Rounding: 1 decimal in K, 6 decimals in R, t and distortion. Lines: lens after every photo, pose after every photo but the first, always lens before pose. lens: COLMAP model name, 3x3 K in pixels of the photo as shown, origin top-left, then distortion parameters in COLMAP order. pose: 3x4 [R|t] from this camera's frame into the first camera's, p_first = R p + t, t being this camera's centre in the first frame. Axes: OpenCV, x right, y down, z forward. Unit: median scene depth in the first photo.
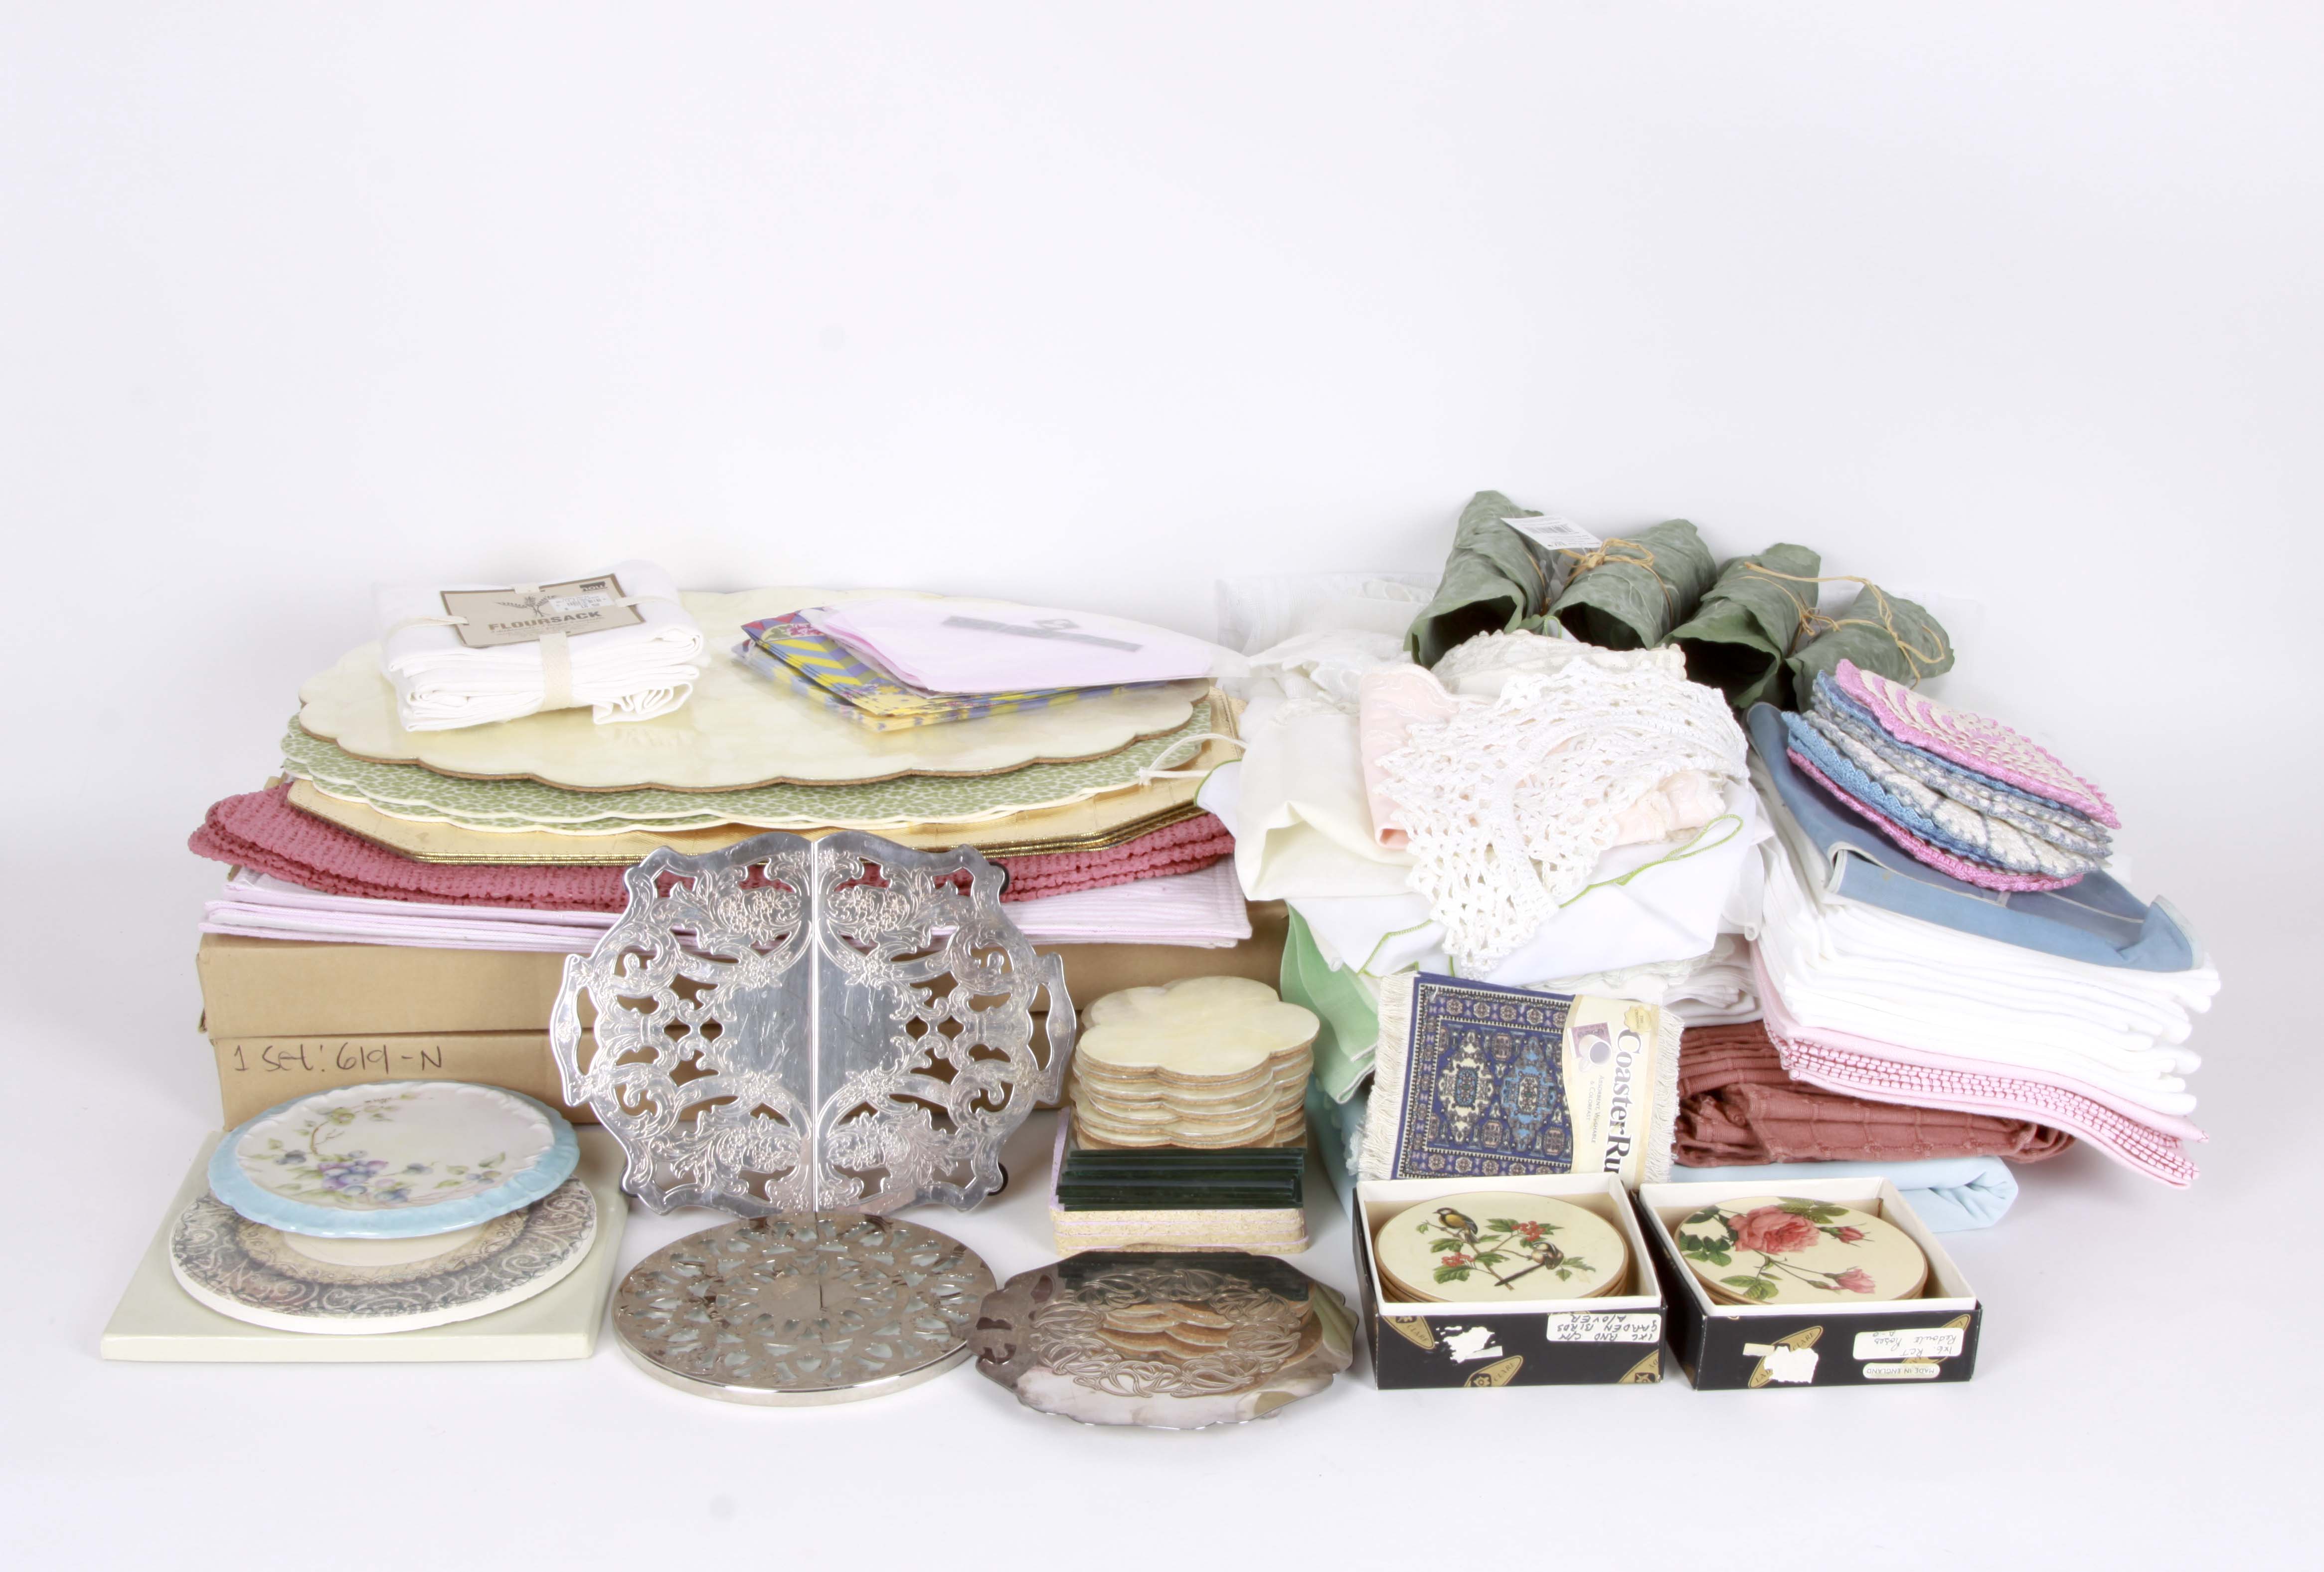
lens RADIAL K [[3330.0, 0, 1185.9], [0, 3330.0, 769.7], [0, 0, 1]] dist [-0.046847, 0.000000]
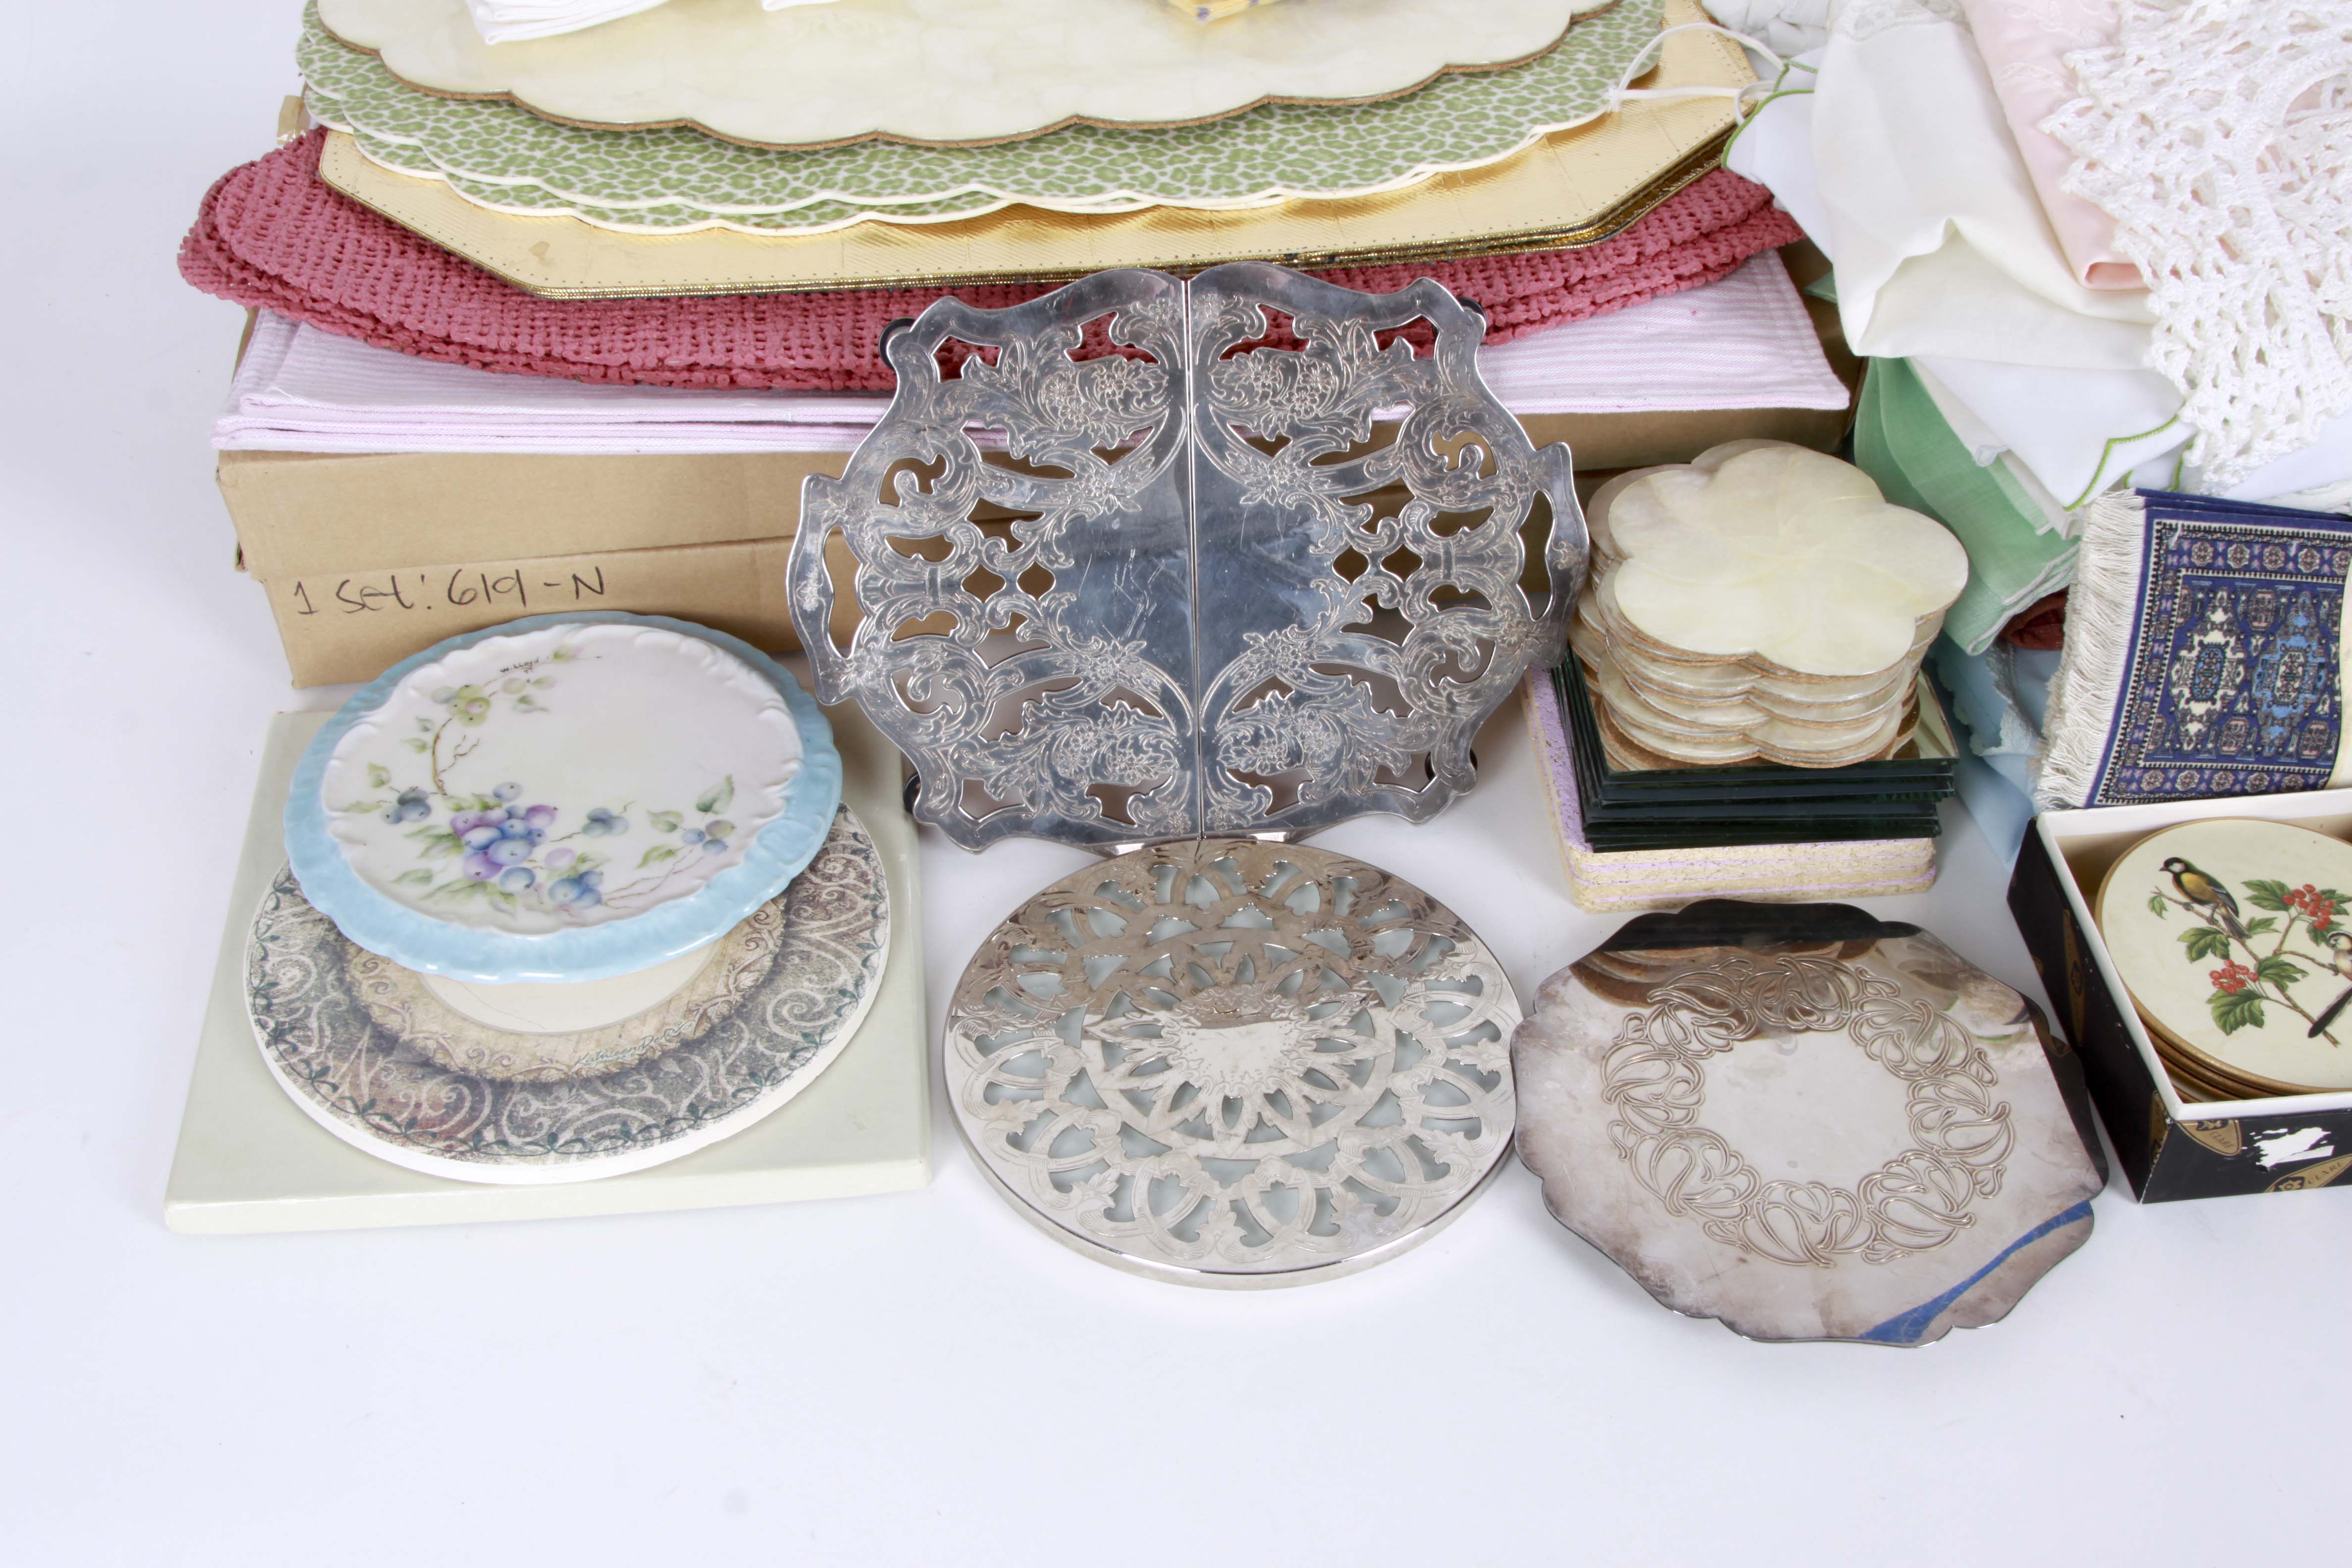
lens RADIAL K [[2613.0, 0, 1193.5], [0, 2613.0, 797.7], [0, 0, 1]] dist [-0.112497, 0.000000]
pose [[0.998334, -0.032983, 0.047351, -0.137398], [0.011096, 0.914967, 0.403376, -0.086906], [-0.056629, -0.402178, 0.913808, 0.519211]]
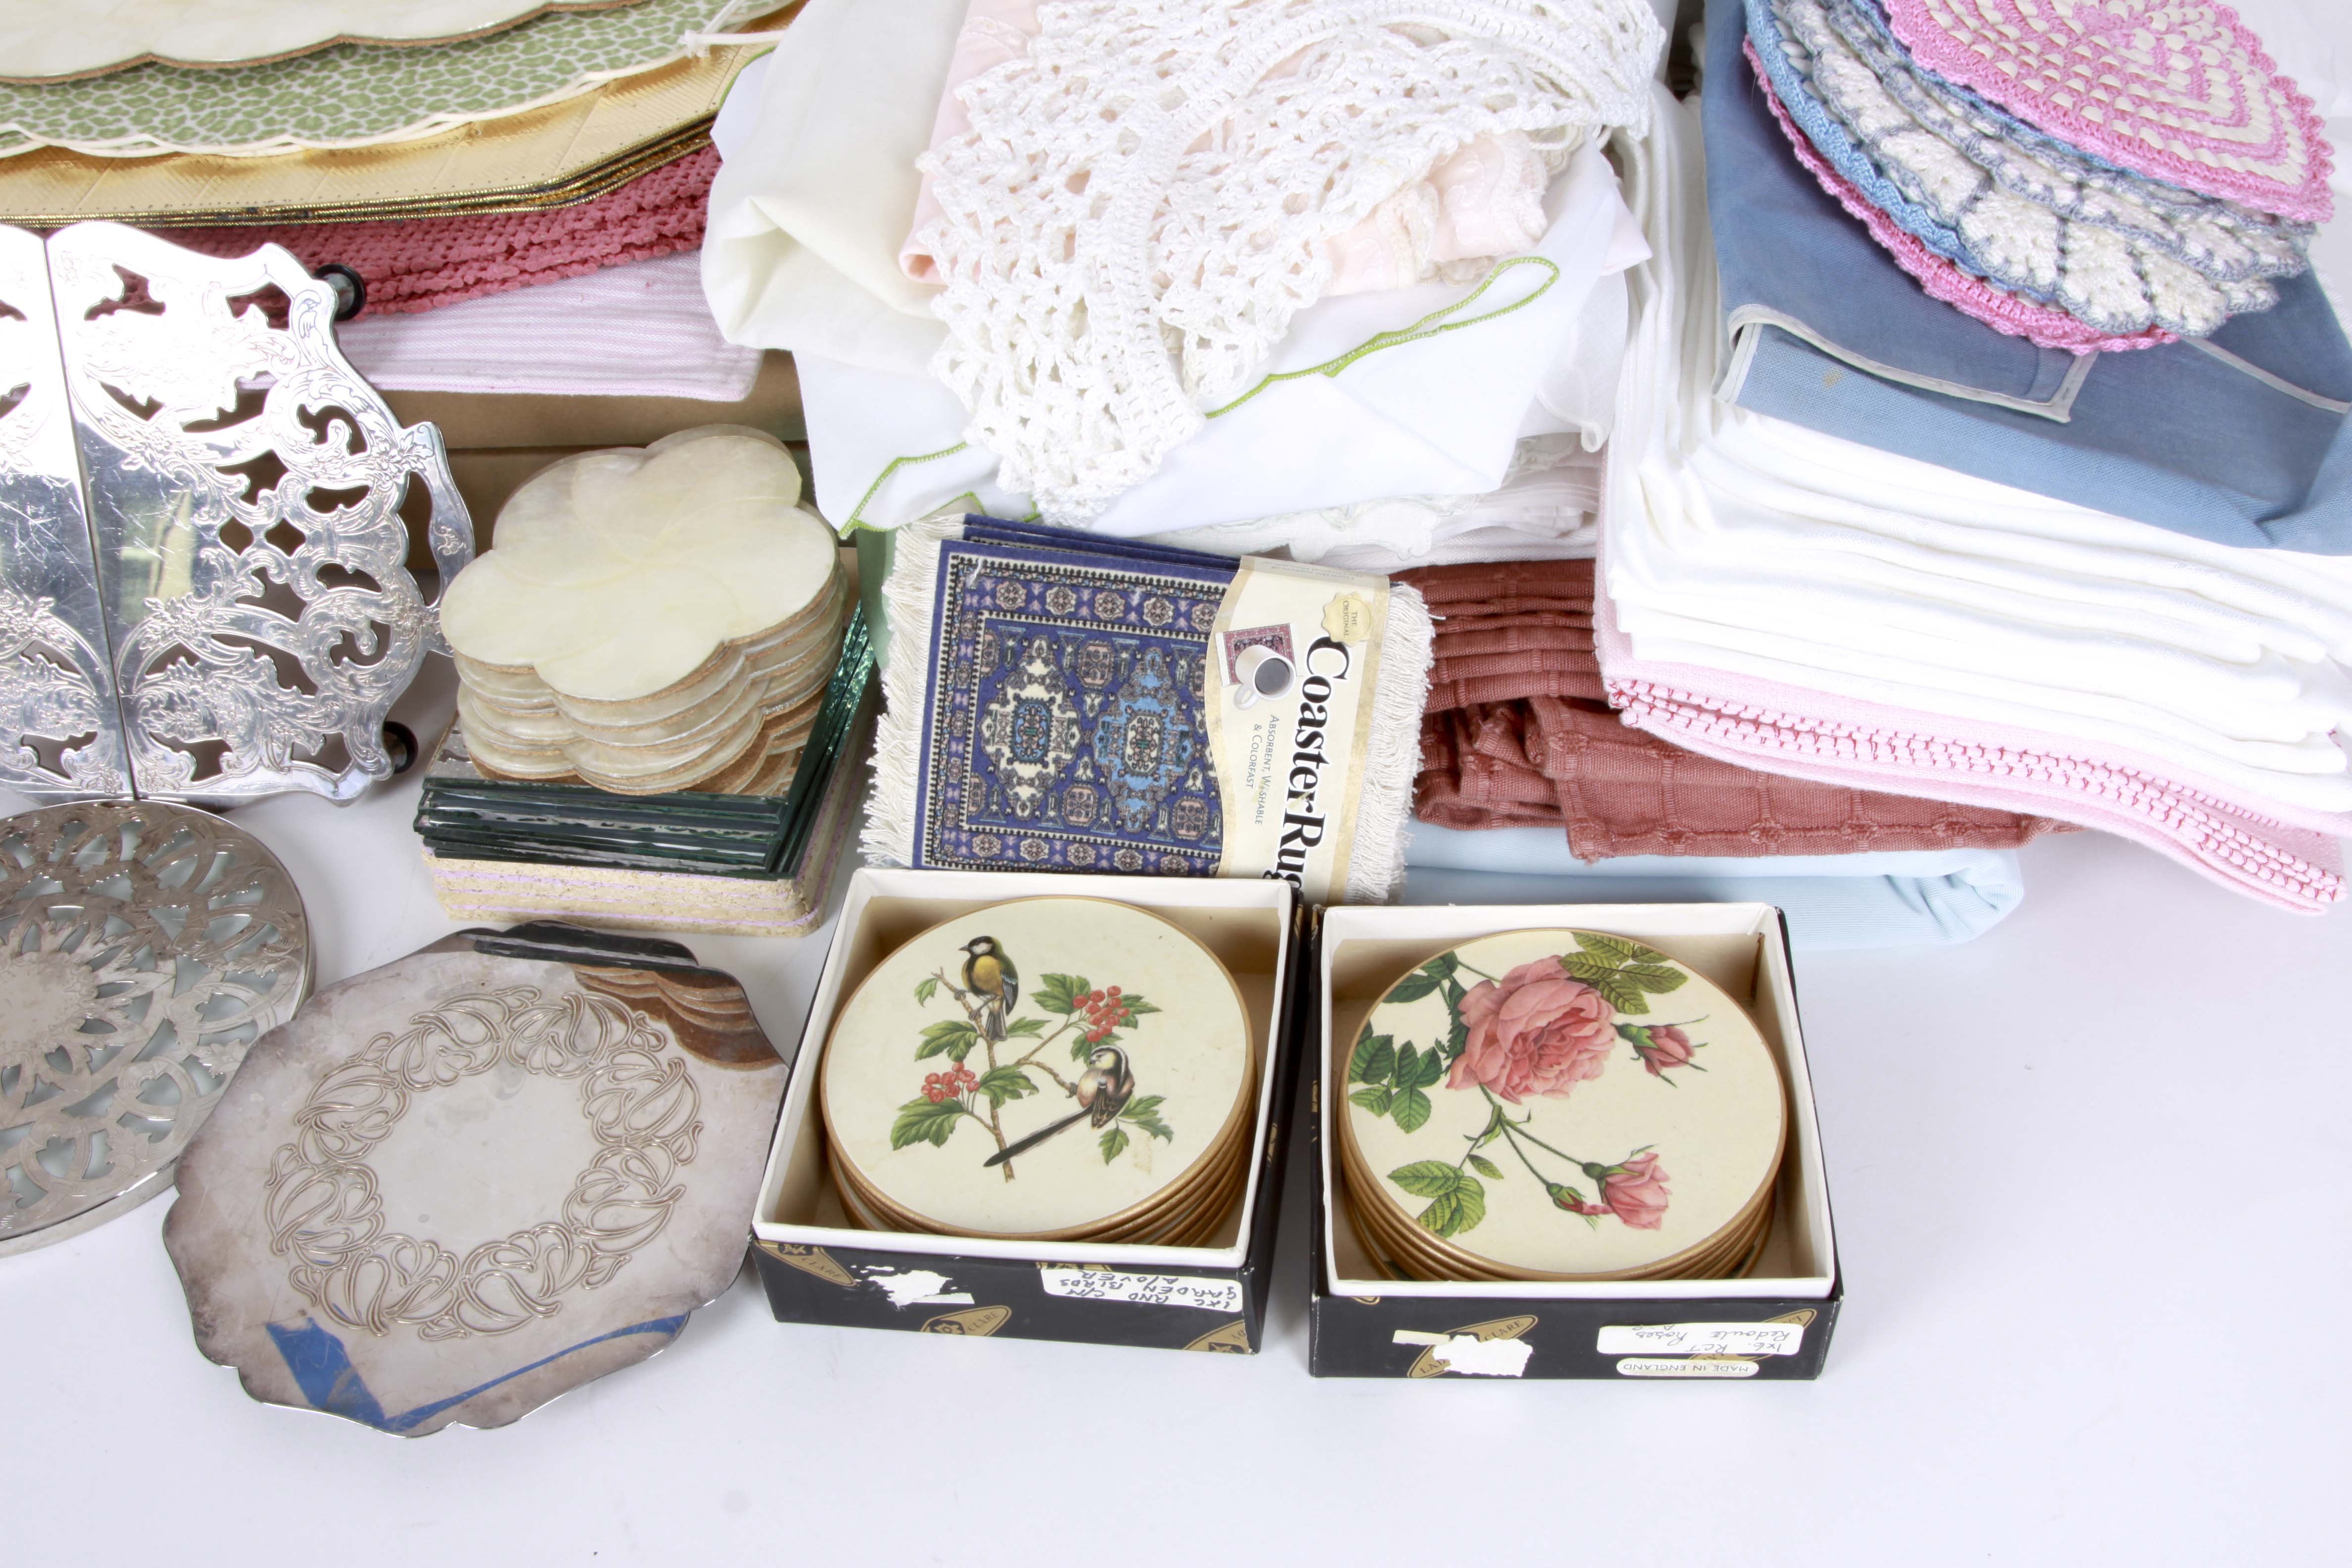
lens RADIAL K [[2613.0, 0, 1199.1], [0, 2613.0, 790.0], [0, 0, 1]] dist [-0.112497, 0.000000]
pose [[0.984828, 0.064172, -0.161230, 0.180376], [0.014684, 0.894962, 0.445902, -0.093563], [0.172909, -0.441504, 0.880441, 0.584068]]
